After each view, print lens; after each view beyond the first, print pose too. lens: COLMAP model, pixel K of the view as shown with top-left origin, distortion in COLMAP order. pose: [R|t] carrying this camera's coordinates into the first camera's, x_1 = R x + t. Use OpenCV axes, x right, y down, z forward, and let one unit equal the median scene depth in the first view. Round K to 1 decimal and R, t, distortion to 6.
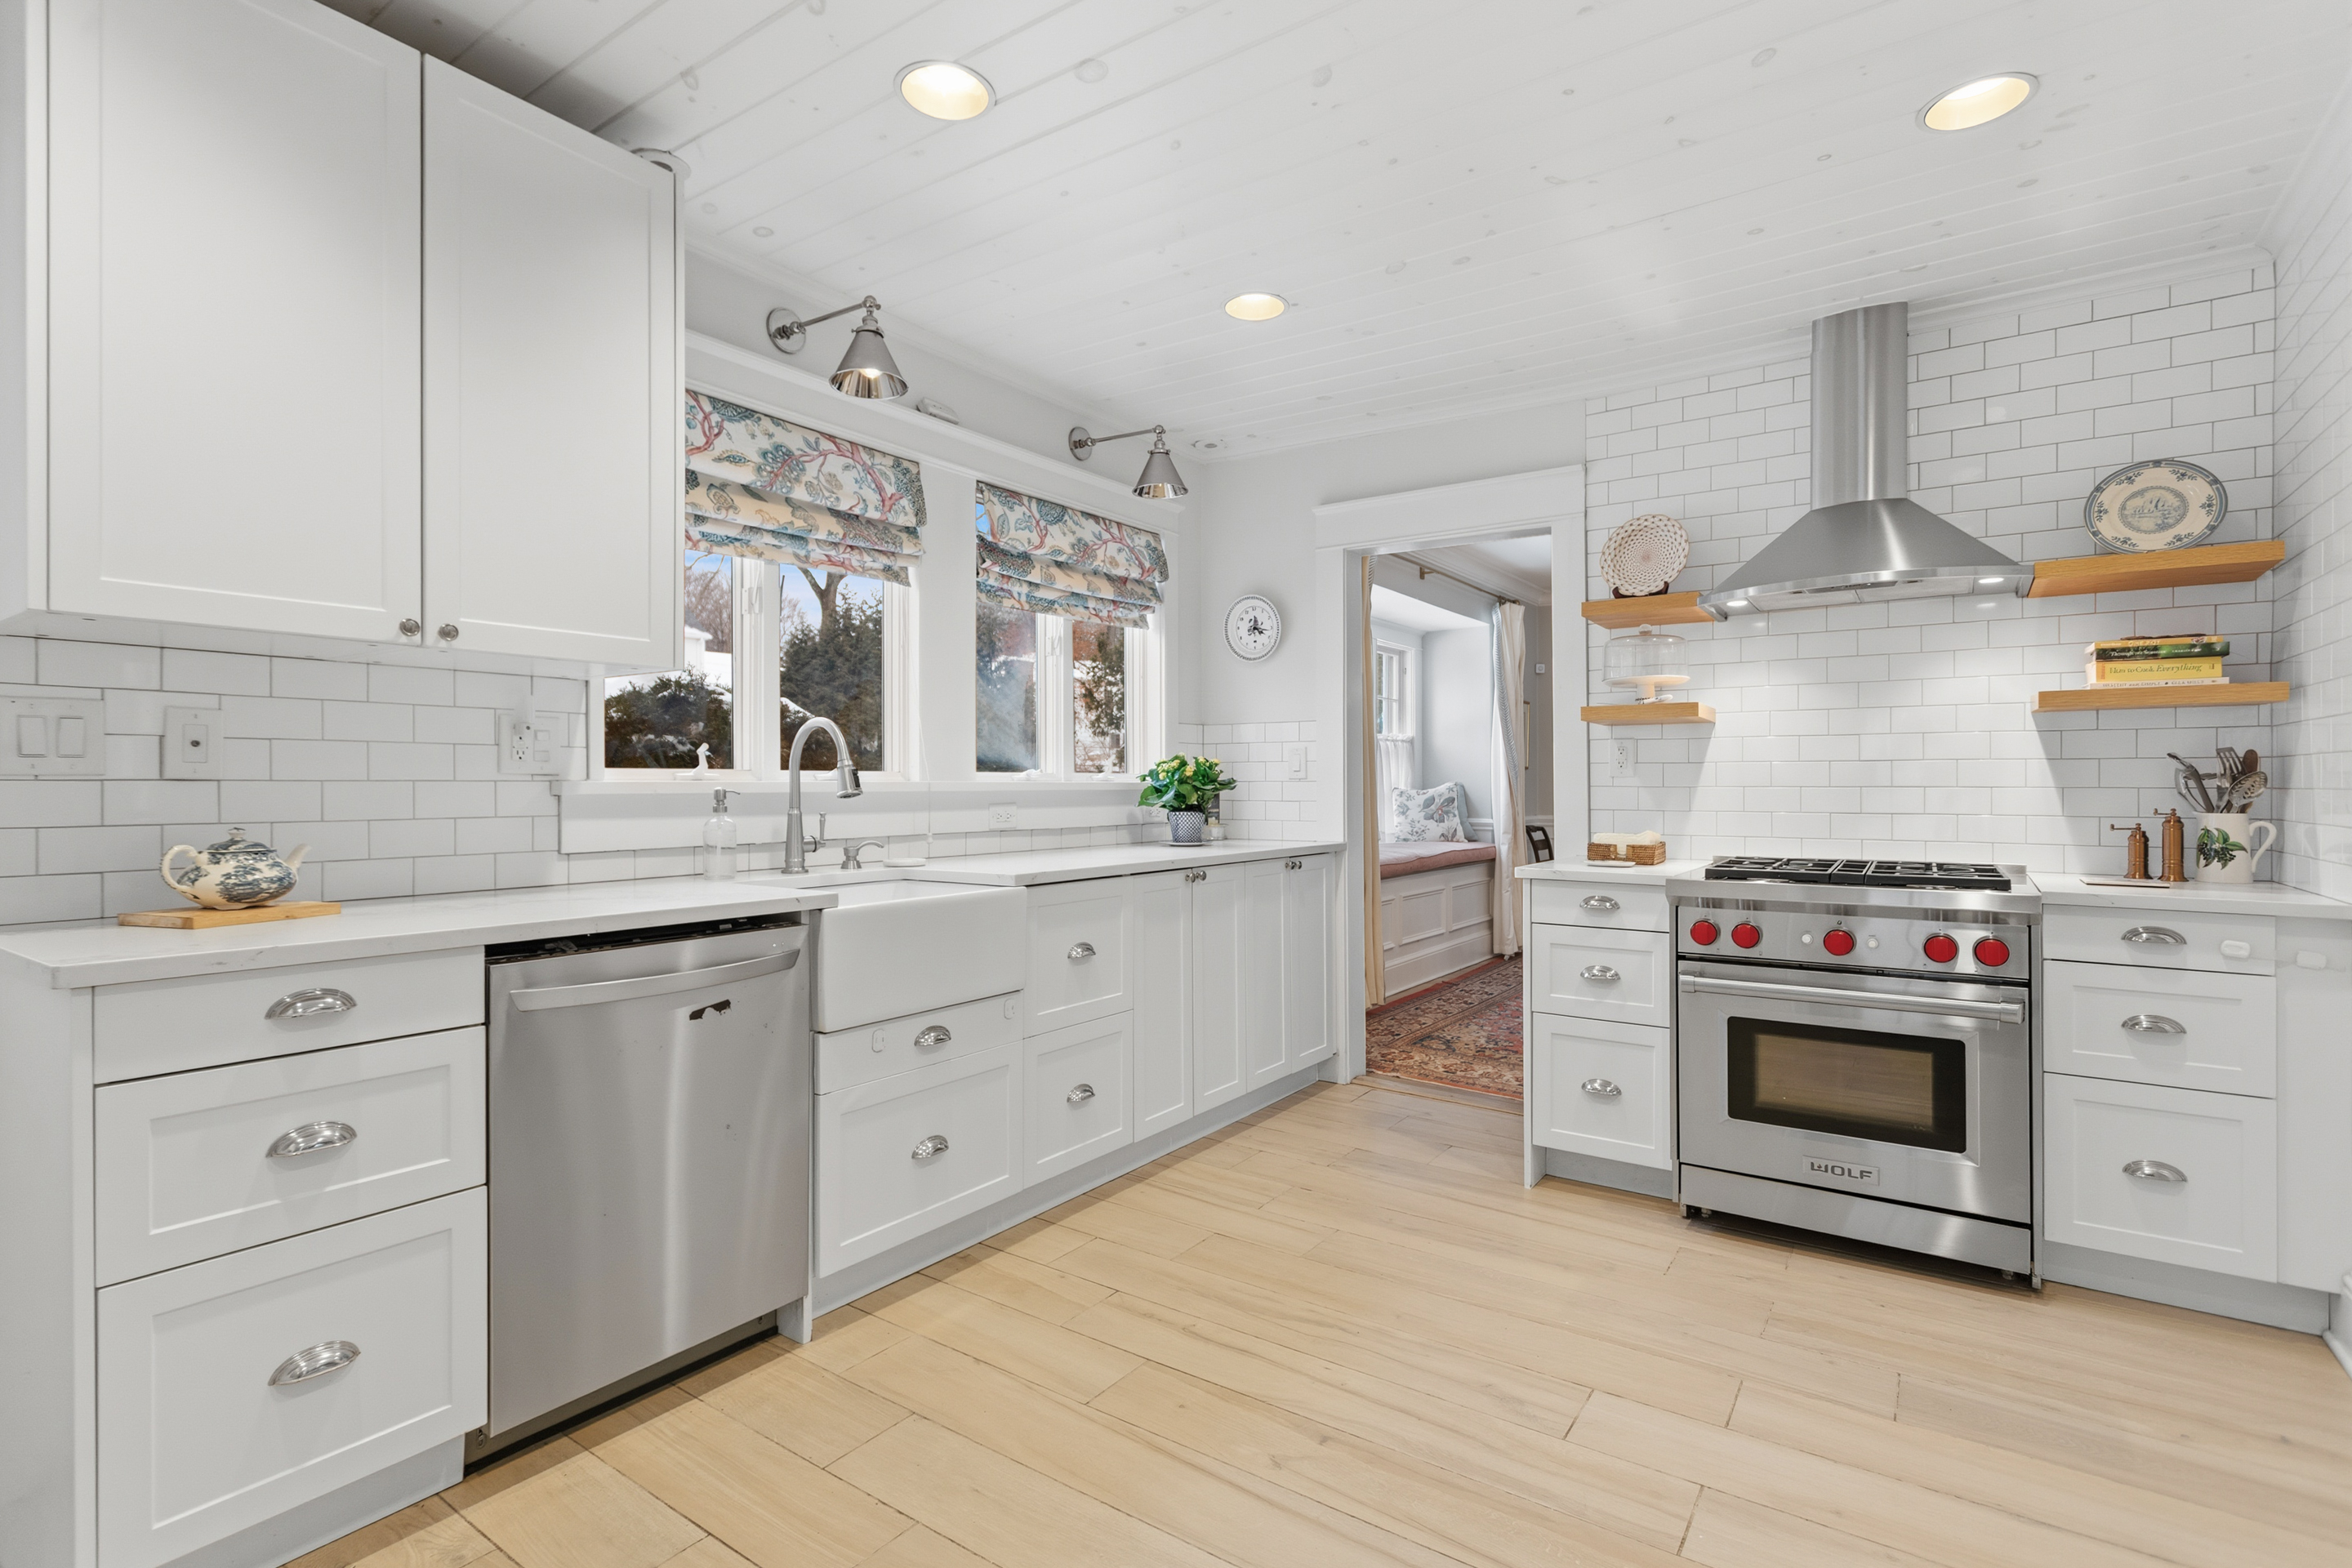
lens RADIAL K [[1109.3, 0, 1176.0], [0, 1109.3, 784.0], [0, 0, 1]] dist [0.004495, 0.000405]
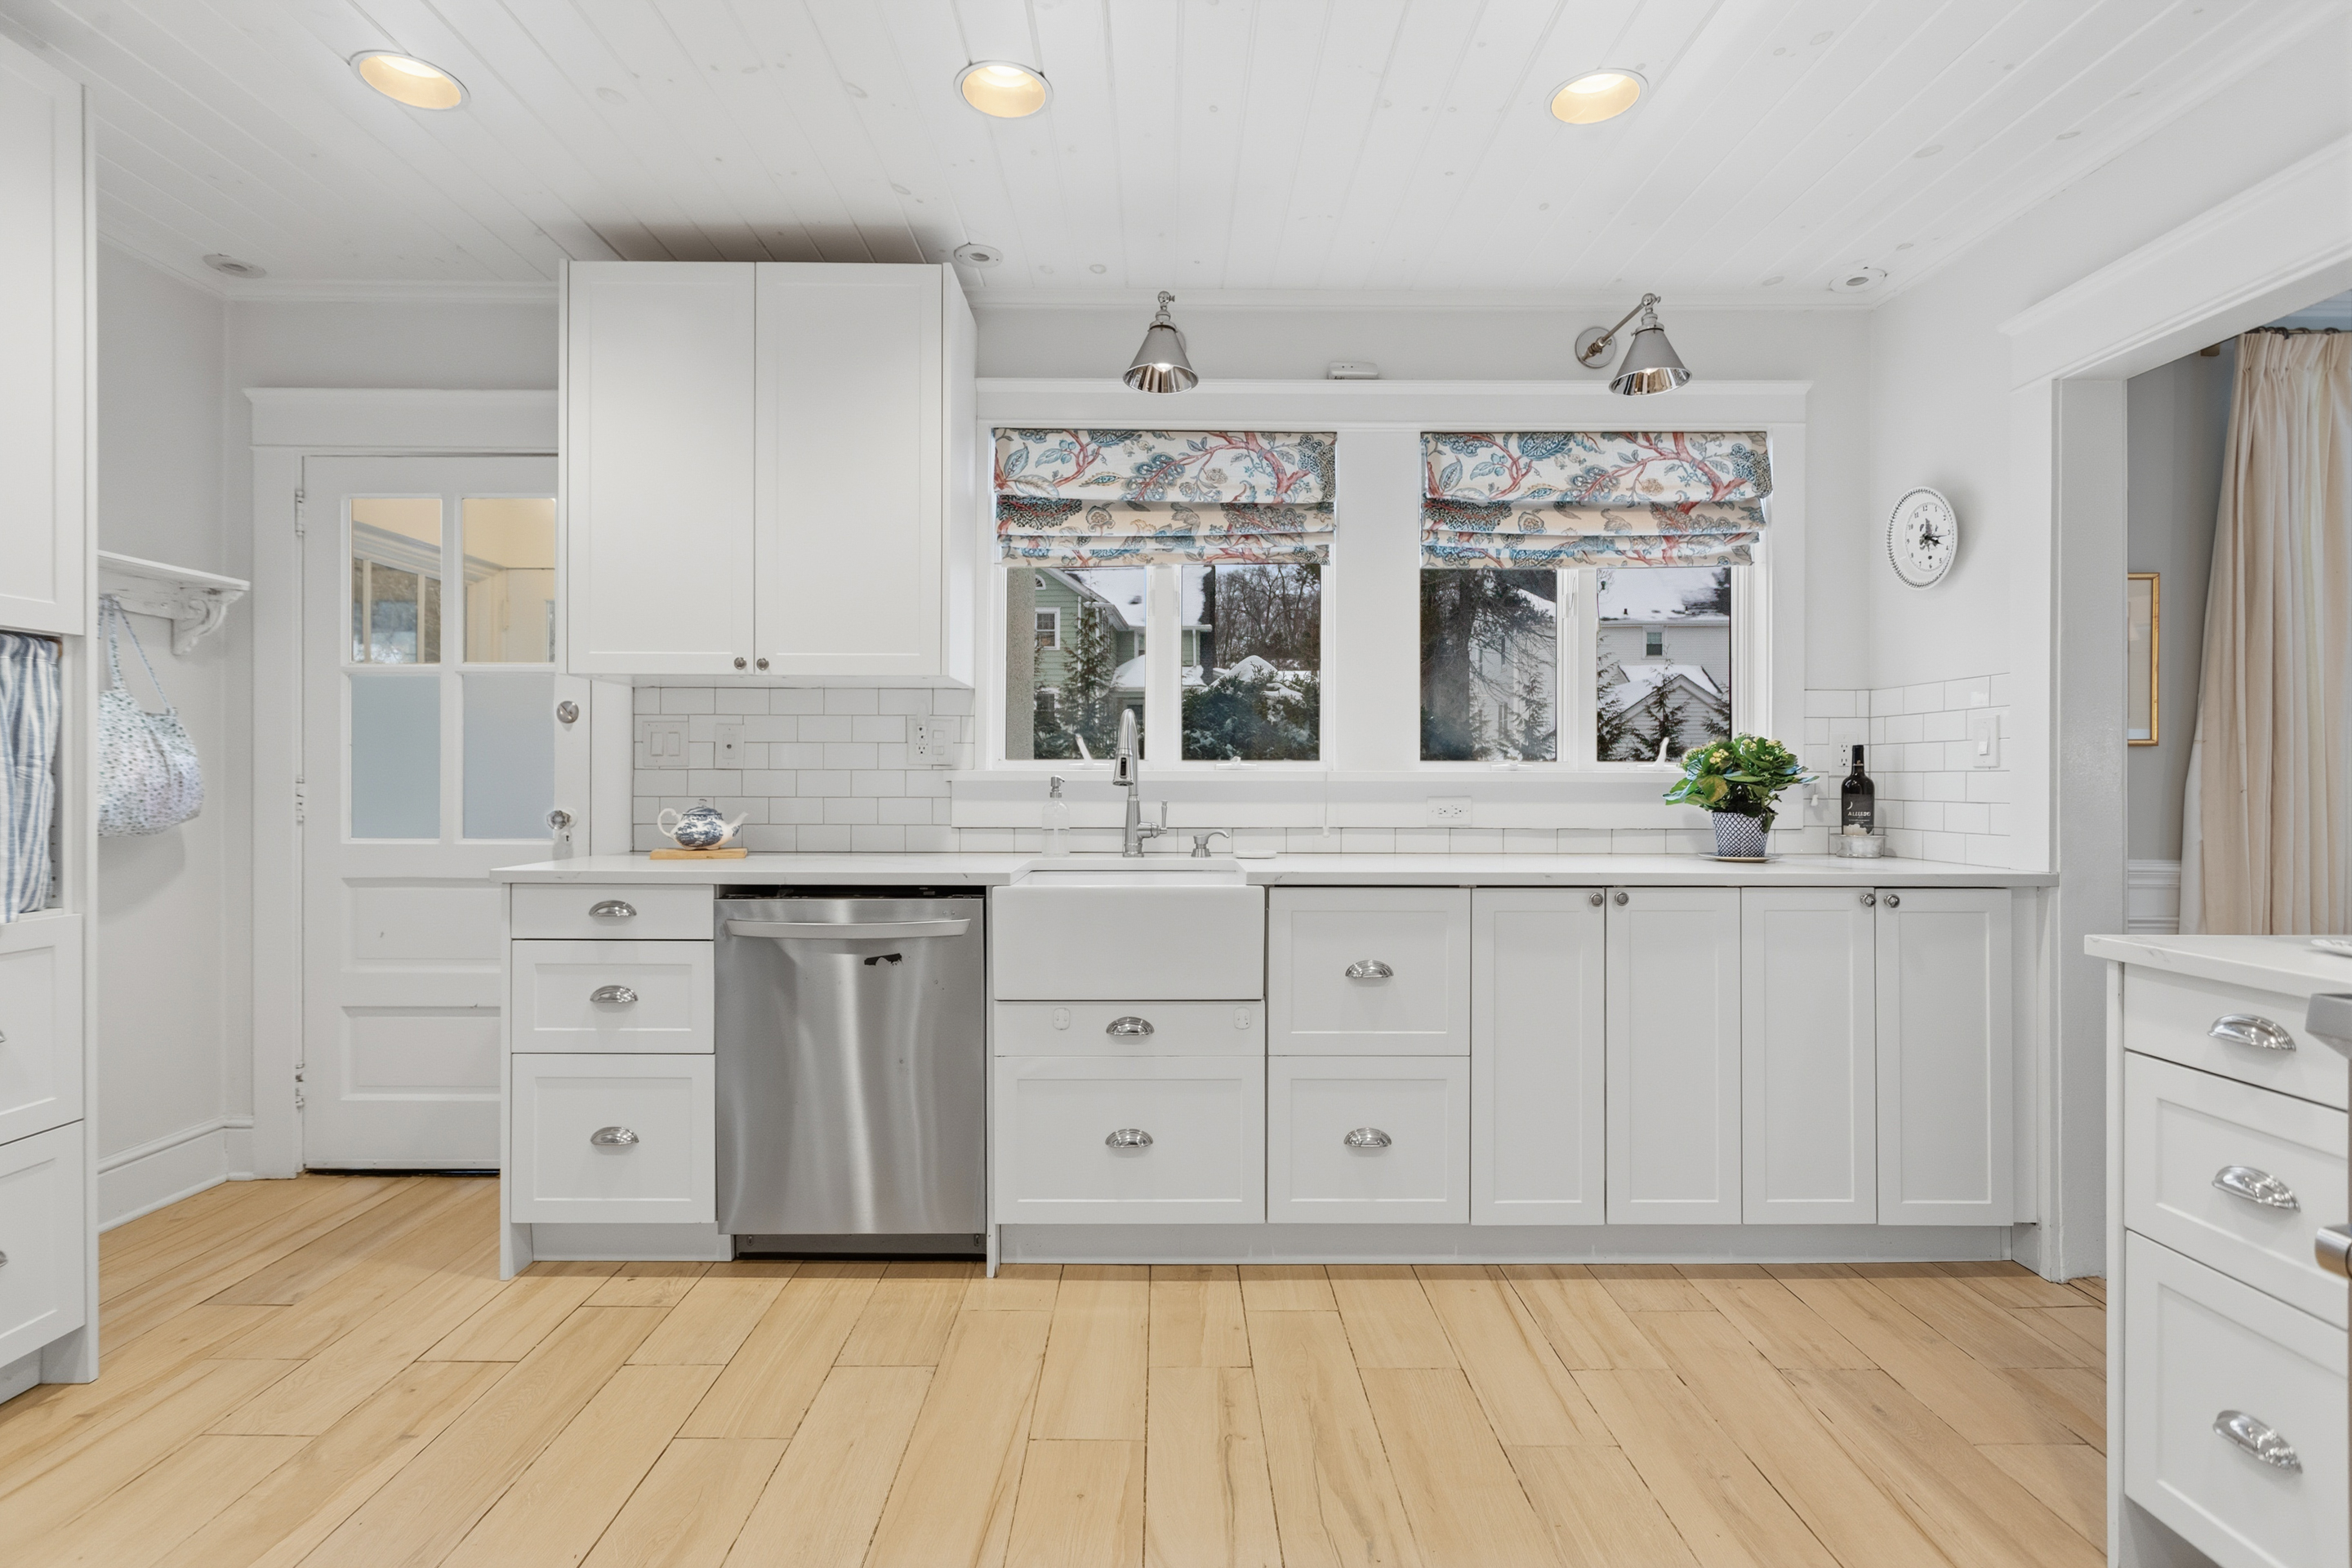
lens RADIAL K [[1106.8, 0, 1167.9], [0, 1106.8, 777.8], [0, 0, 1]] dist [-0.001720, 0.000600]
pose [[0.584231, 0.002960, -0.811582, 0.506075], [-0.004159, 0.999991, 0.000653, 0.003845], [0.811577, 0.002994, 0.584238, 0.382620]]
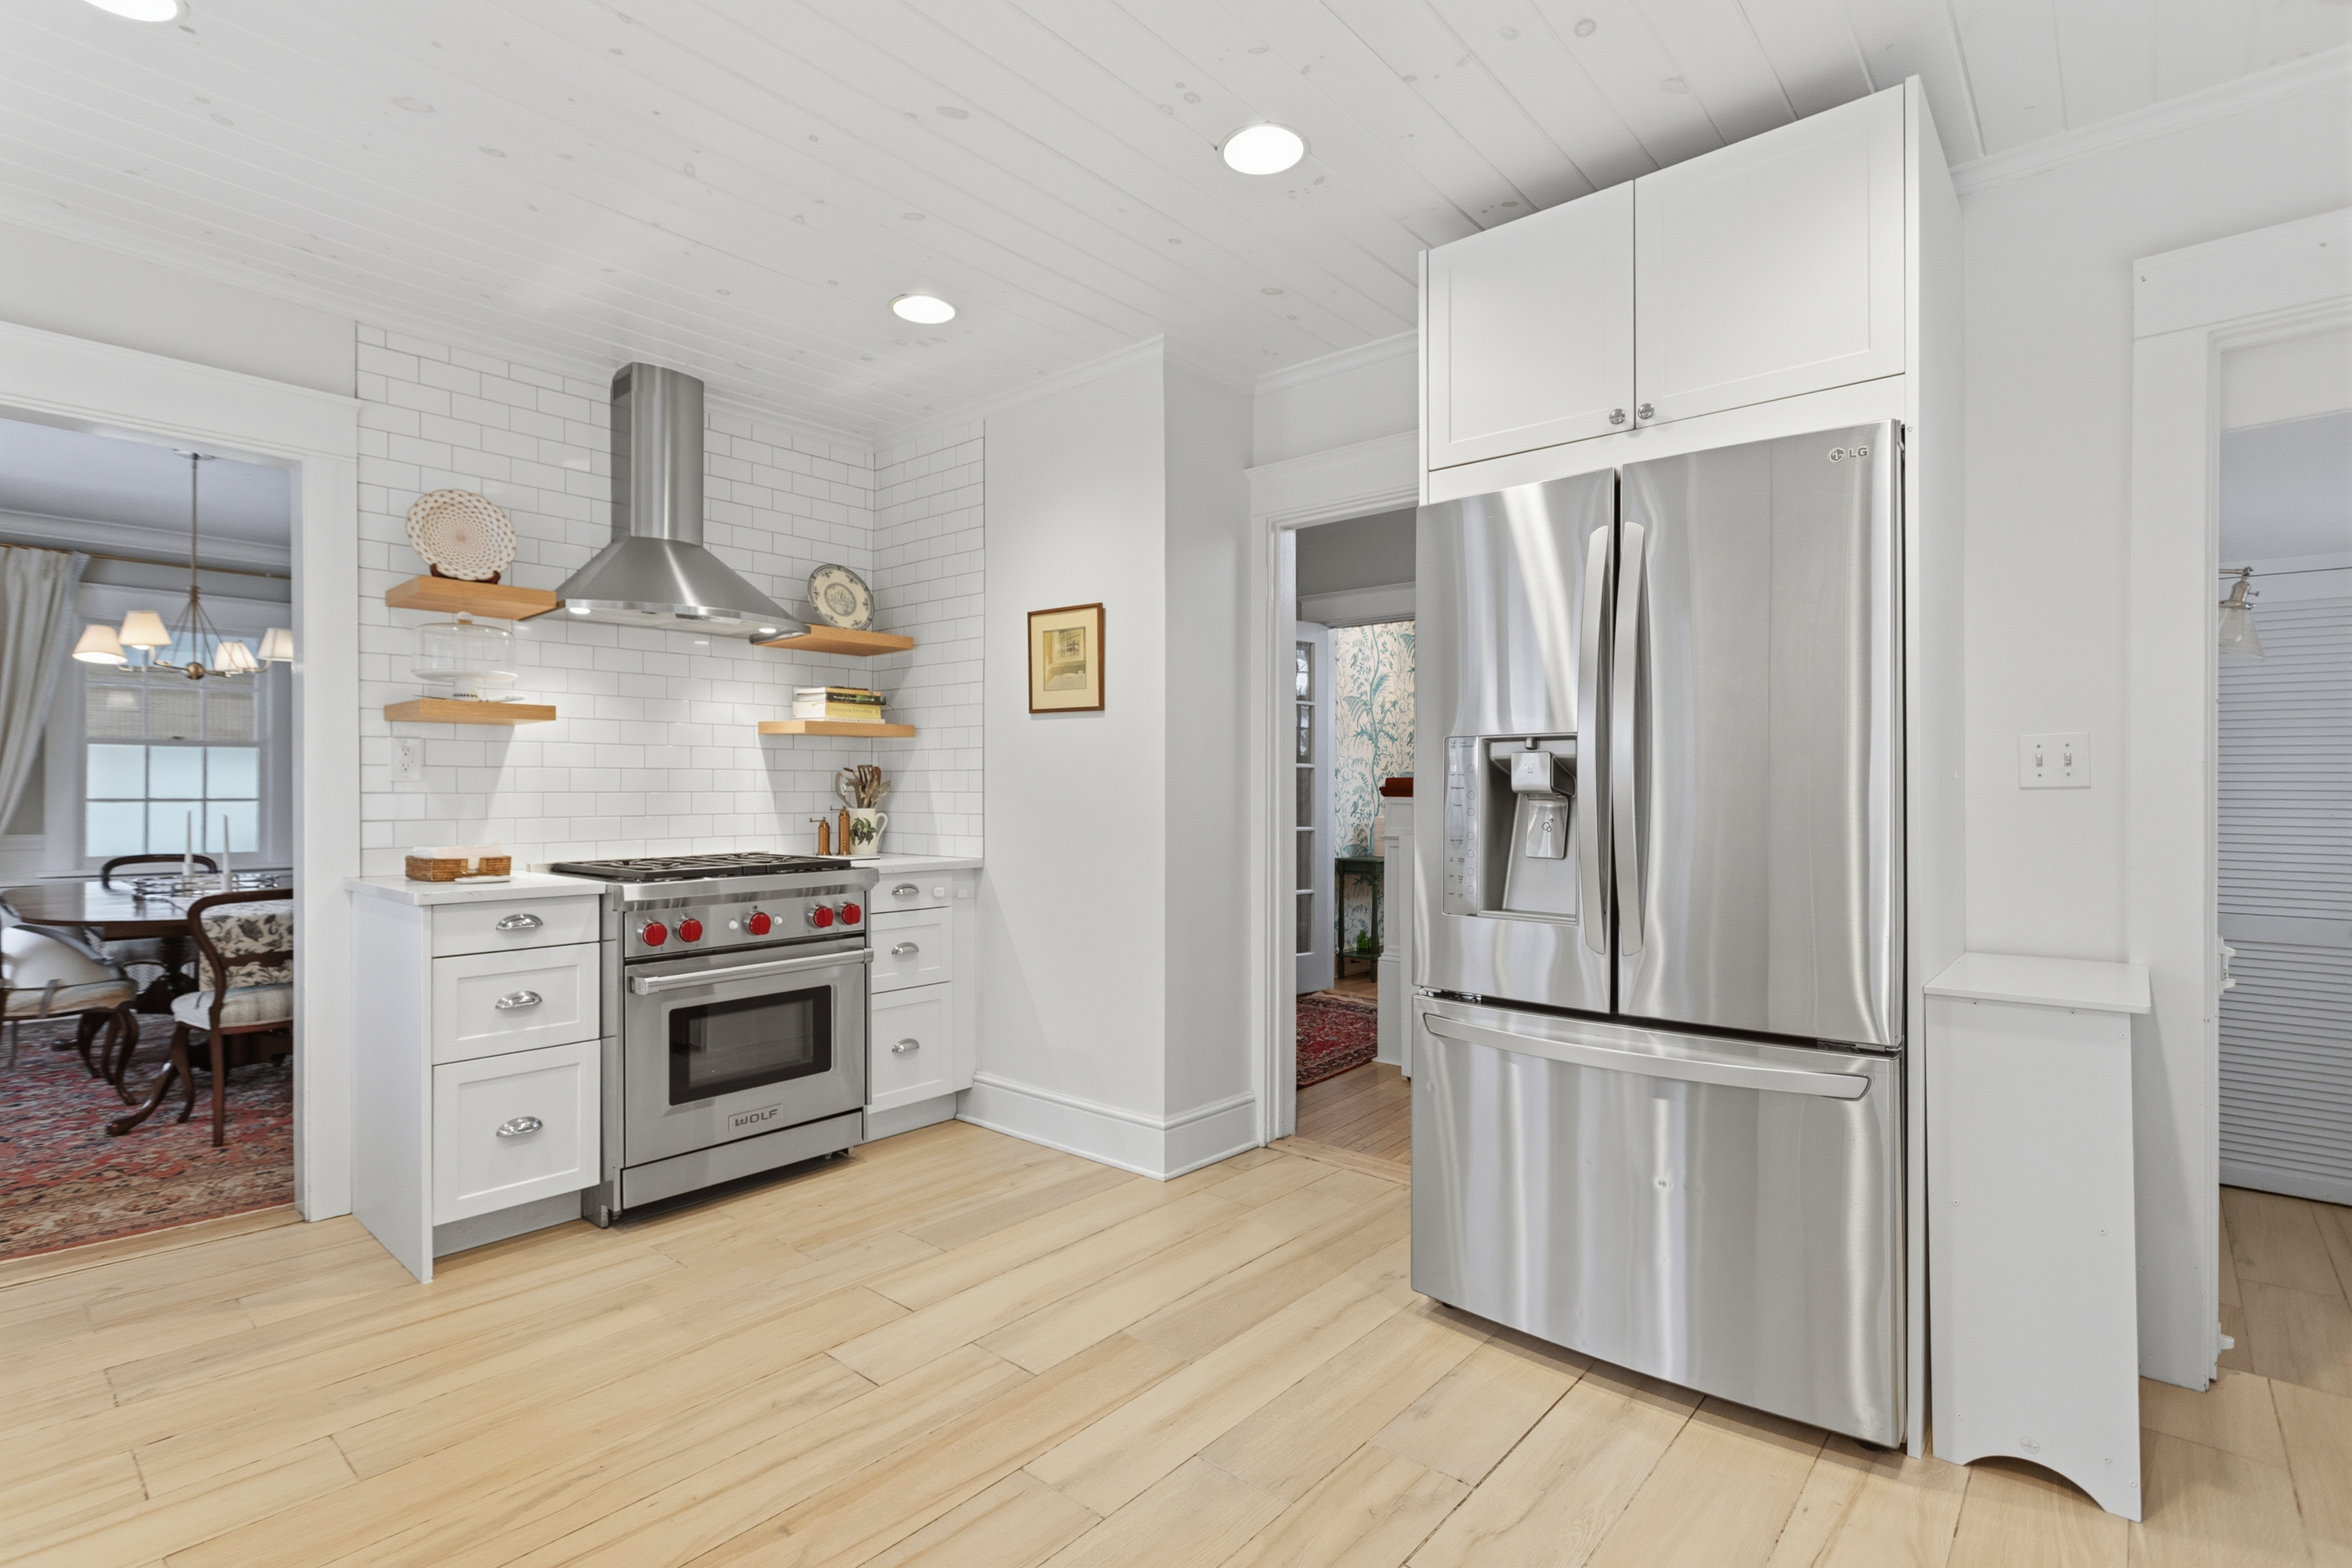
lens RADIAL K [[1106.8, 0, 1167.9], [0, 1106.8, 777.8], [0, 0, 1]] dist [-0.001720, 0.000600]
pose [[0.112083, 0.007856, 0.993668, -0.467954], [0.000302, 0.999968, -0.007940, -0.002864], [-0.993699, 0.001190, 0.112077, 0.389478]]
